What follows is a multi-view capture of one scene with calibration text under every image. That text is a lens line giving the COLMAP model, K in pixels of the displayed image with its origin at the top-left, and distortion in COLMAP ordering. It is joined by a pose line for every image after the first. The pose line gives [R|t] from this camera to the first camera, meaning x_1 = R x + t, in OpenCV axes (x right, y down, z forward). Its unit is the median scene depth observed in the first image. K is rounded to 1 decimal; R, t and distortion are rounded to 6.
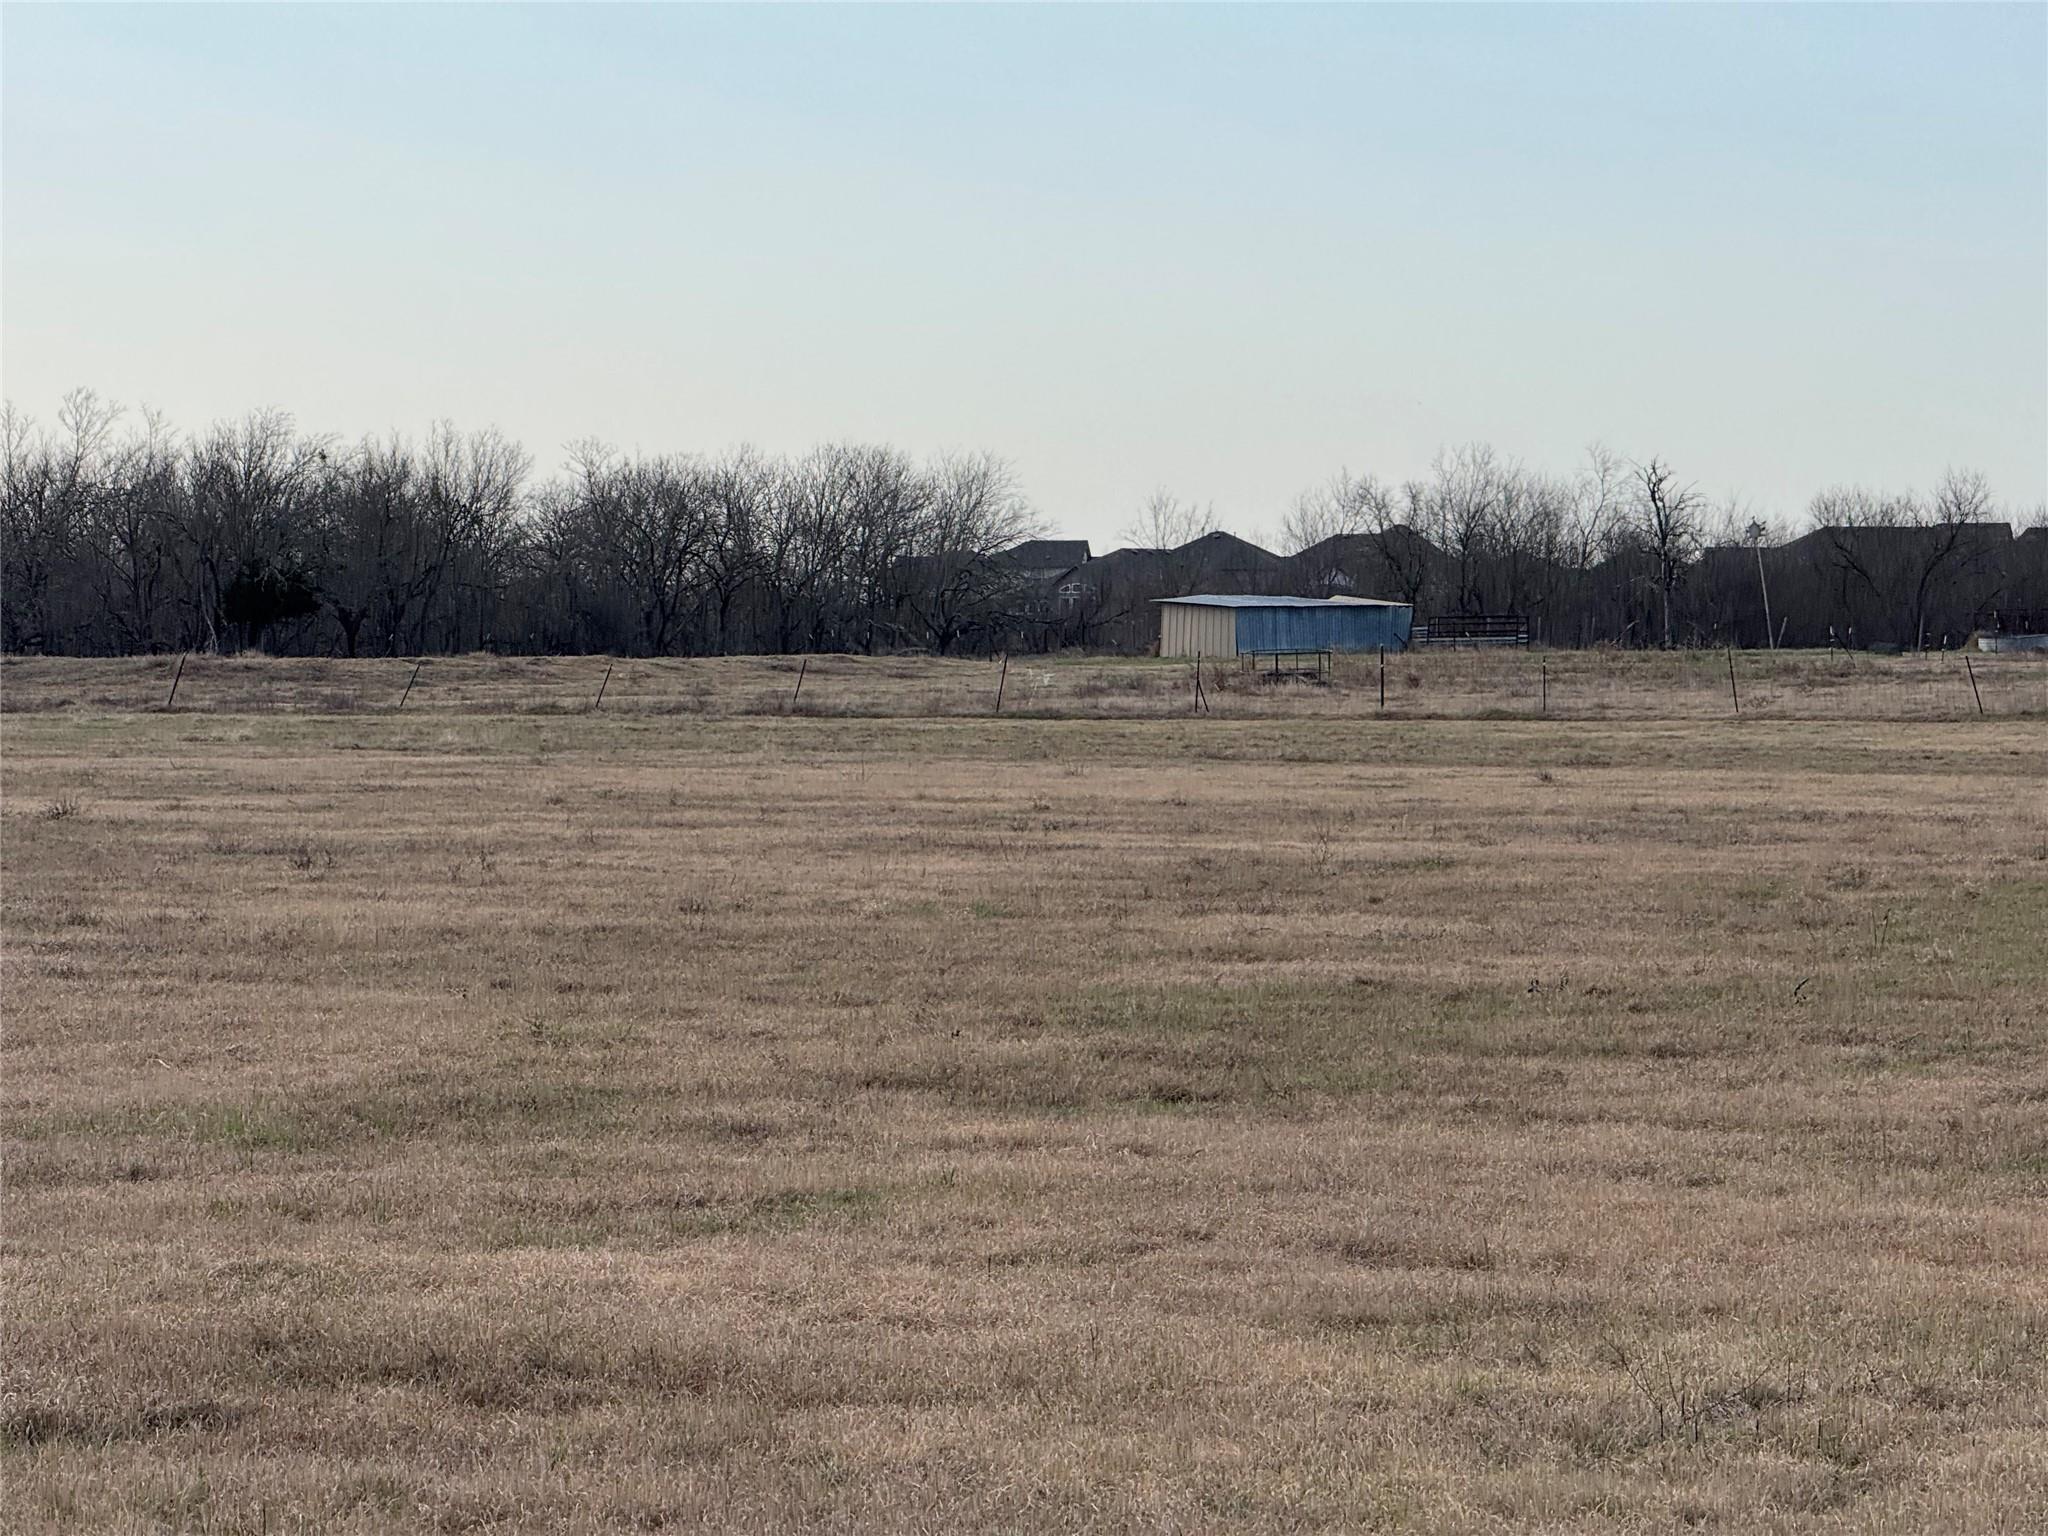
lens RADIAL K [[7164.9, 0, 1024.0], [0, 7164.9, 767.2], [0, 0, 1]] dist [0.007593, 0.000000]
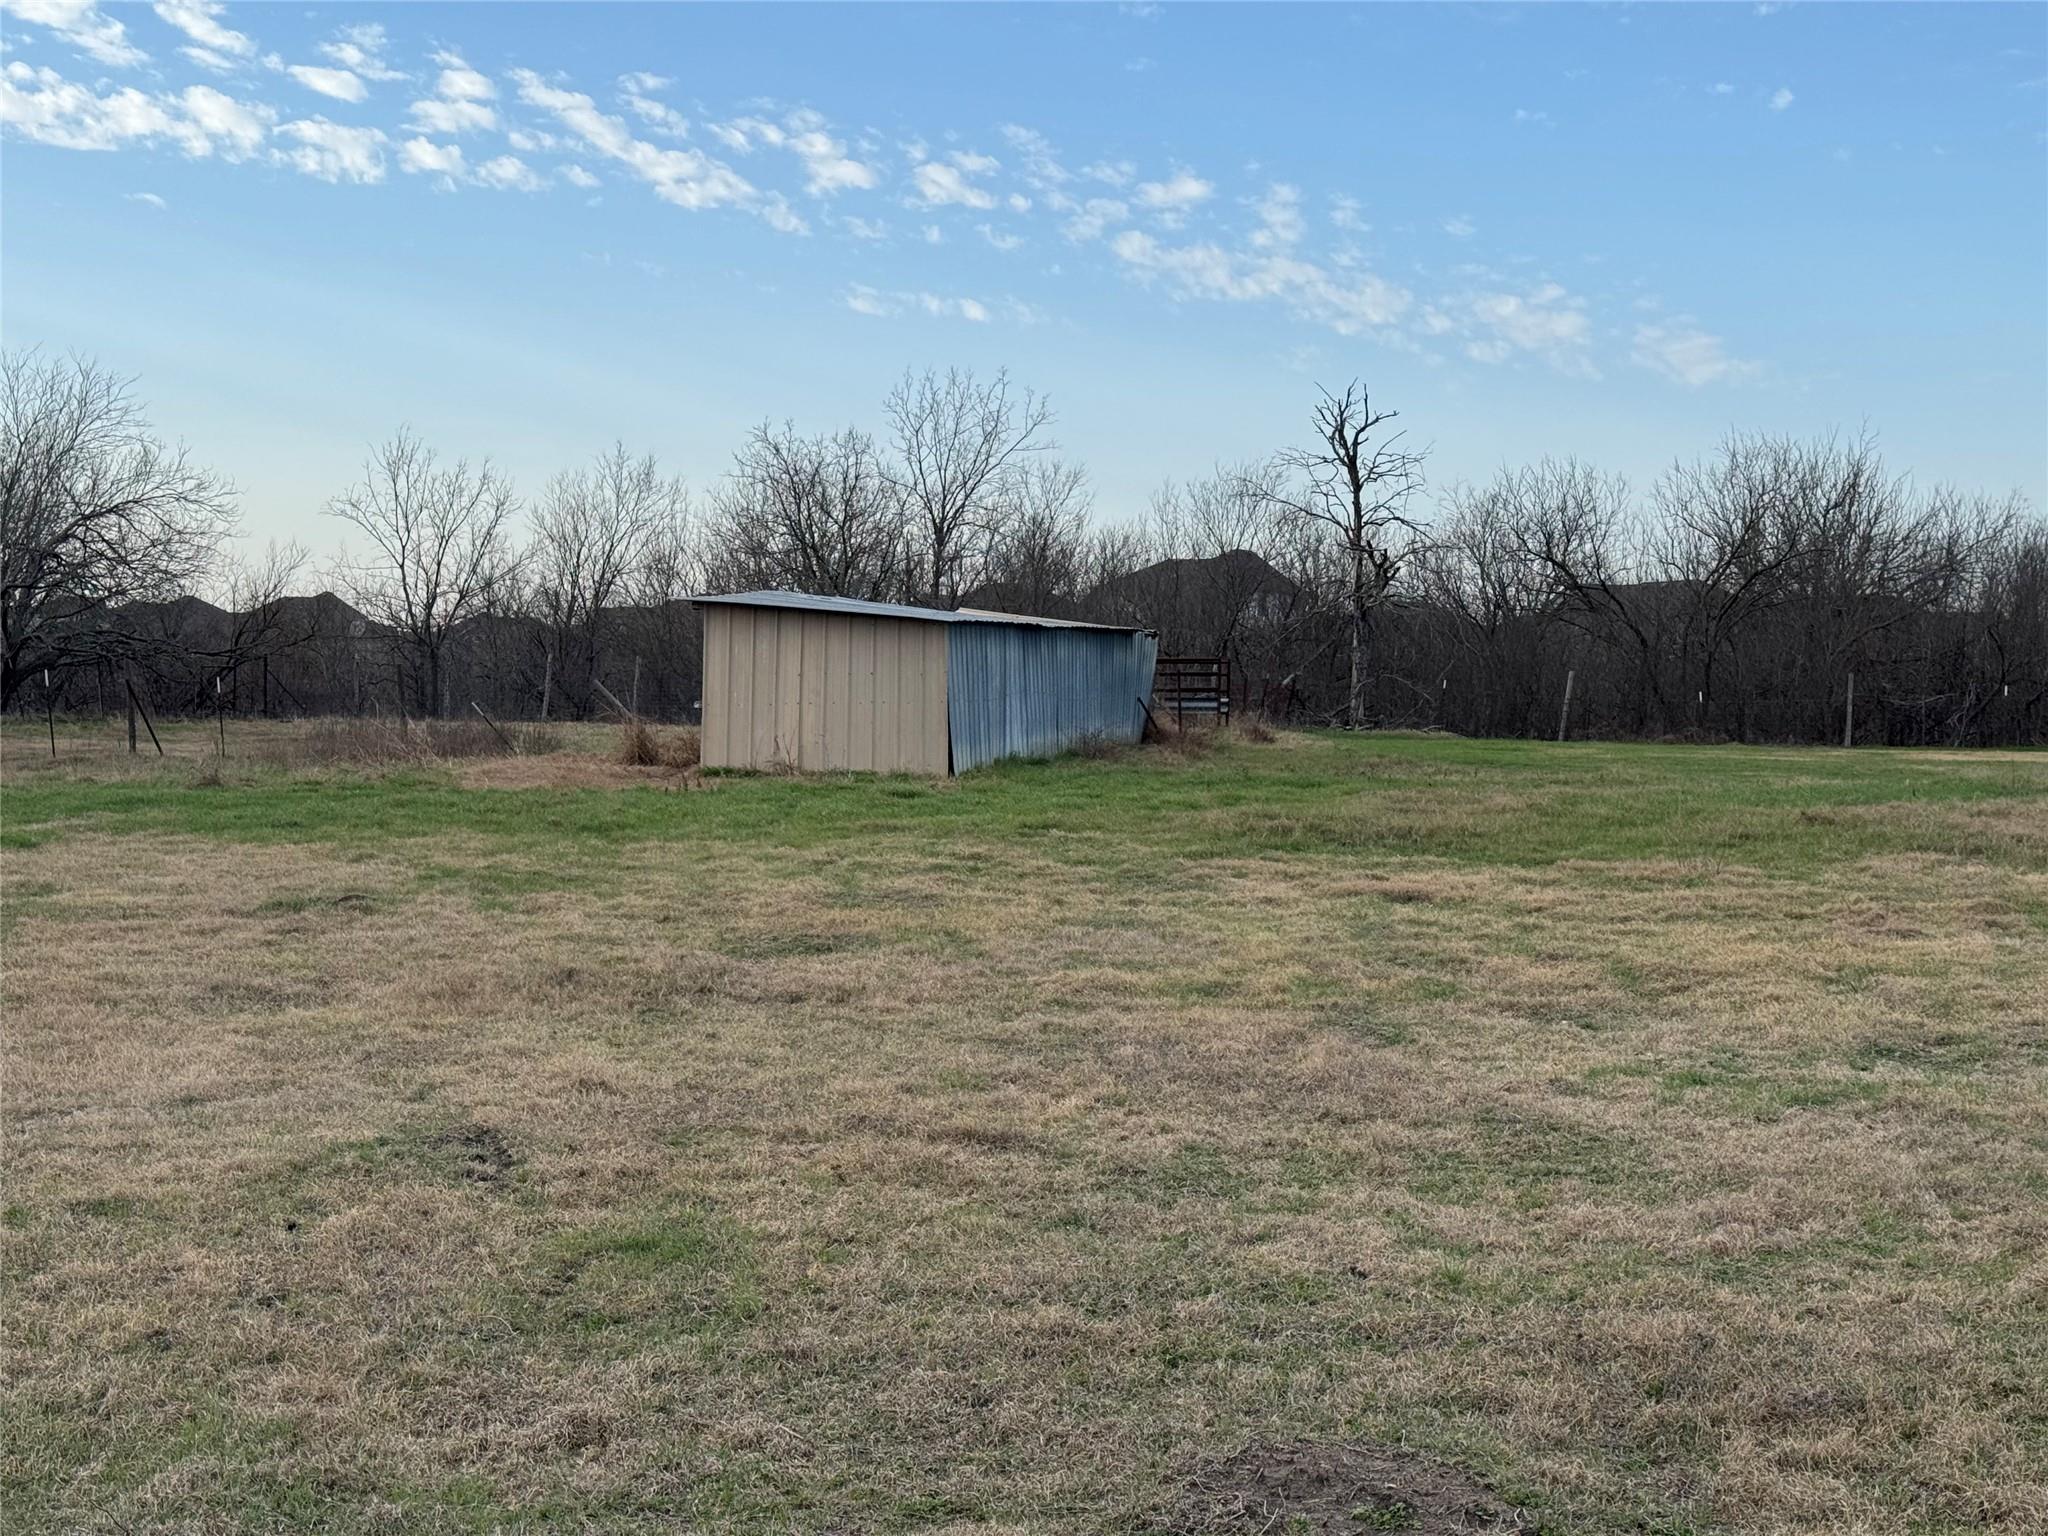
lens RADIAL K [[2819.3, 0, 1025.3], [0, 2819.3, 769.1], [0, 0, 1]] dist [-0.004250, 0.000000]
pose [[0.940010, 0.015002, 0.340818, -0.011056], [-0.019737, 0.999751, 0.010431, -0.014545], [-0.340576, -0.016532, 0.940071, 0.756541]]
